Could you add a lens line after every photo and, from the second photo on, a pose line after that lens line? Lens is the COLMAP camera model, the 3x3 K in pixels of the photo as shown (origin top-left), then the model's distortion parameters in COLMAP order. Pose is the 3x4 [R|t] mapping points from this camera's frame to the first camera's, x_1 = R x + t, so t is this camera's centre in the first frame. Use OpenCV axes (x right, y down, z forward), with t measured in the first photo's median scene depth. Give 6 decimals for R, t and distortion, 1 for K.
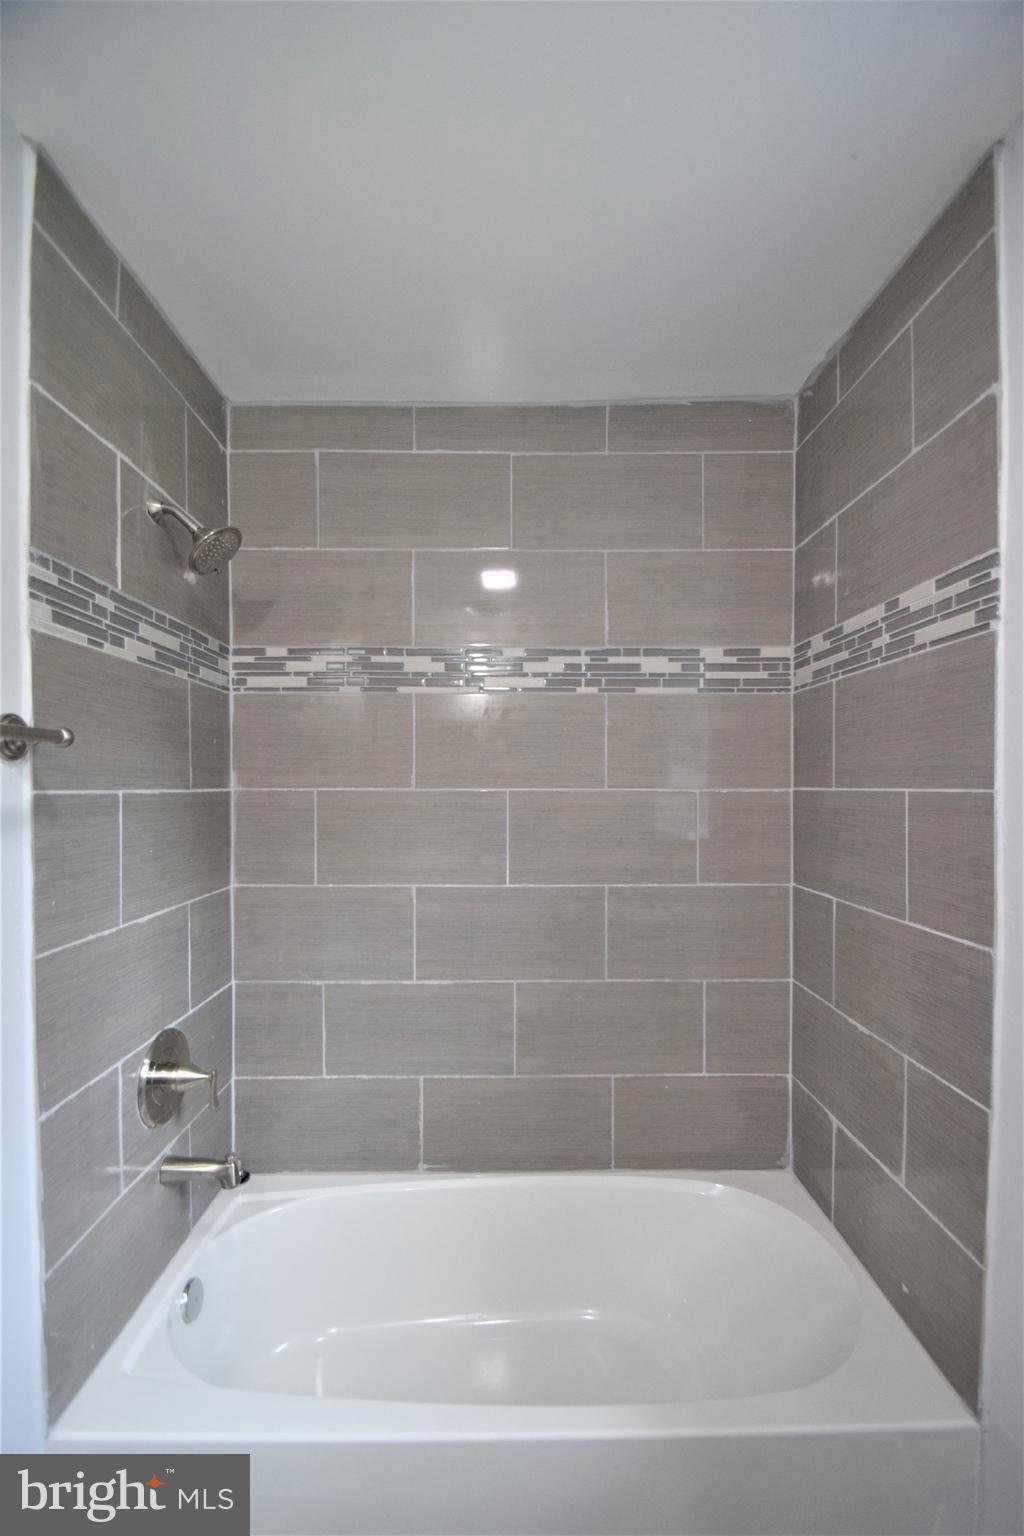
lens RADIAL K [[600.4, 0, 510.8], [0, 600.4, 785.1], [0, 0, 1]] dist [-0.029202, -0.000205]
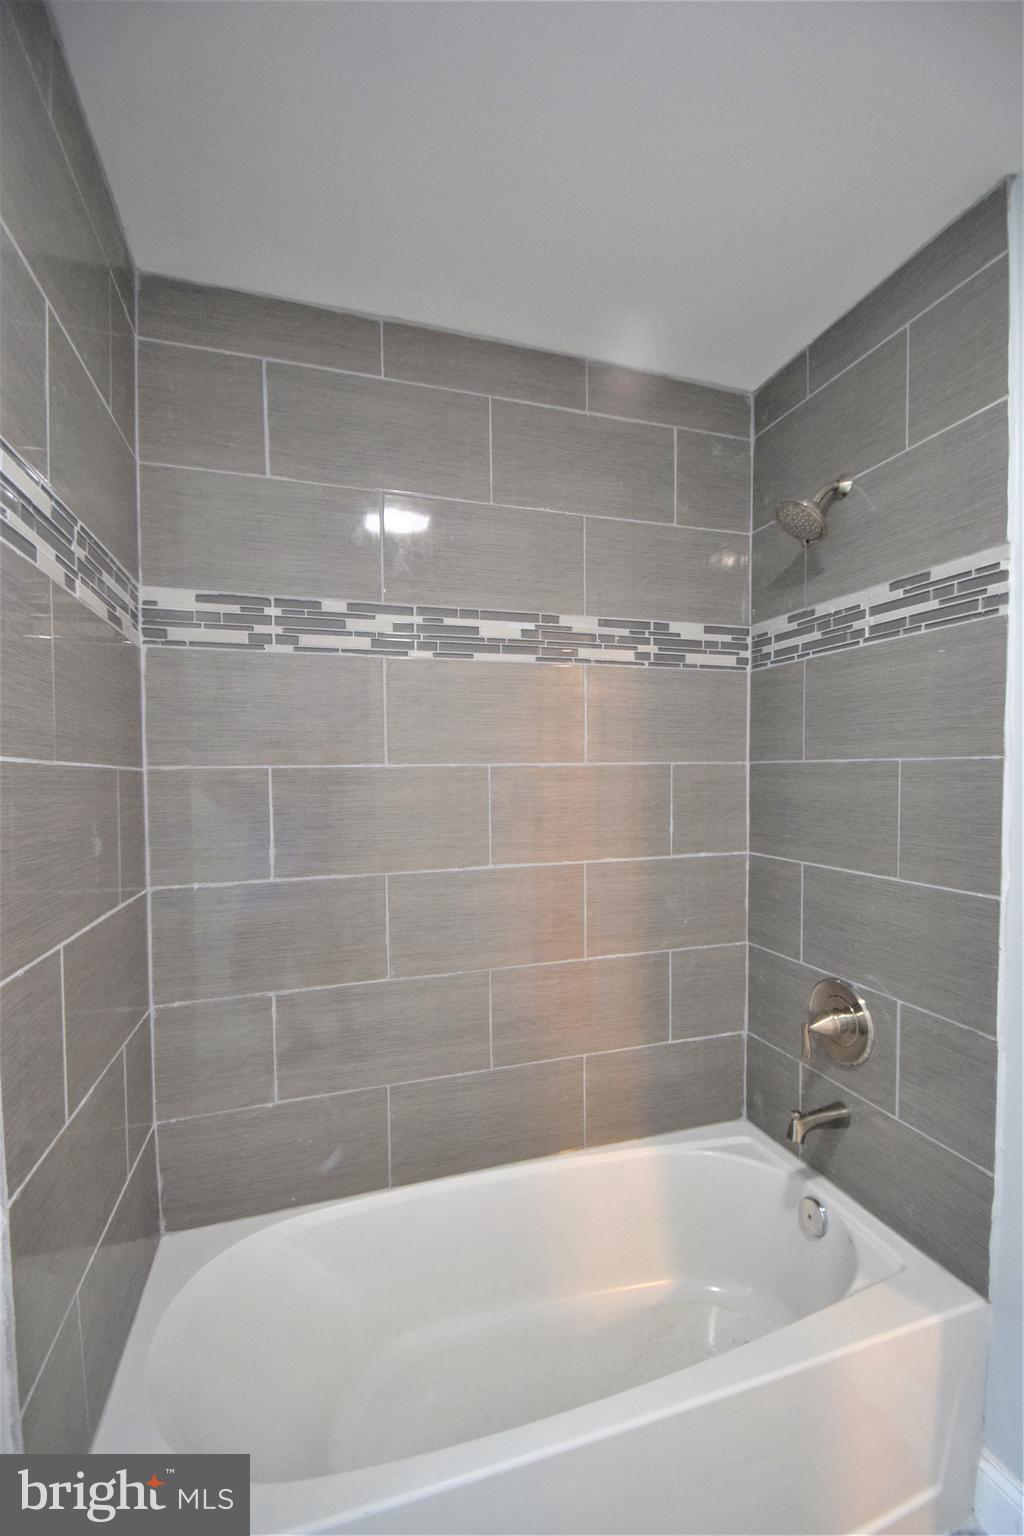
lens RADIAL K [[673.9, 0, 518.8], [0, 673.9, 777.1], [0, 0, 1]] dist [0.014377, -0.017155]
pose [[0.956032, -0.014273, 0.292915, -0.268971], [0.007316, 0.999665, 0.024836, 0.000941], [-0.293171, -0.021601, 0.955816, -0.012298]]
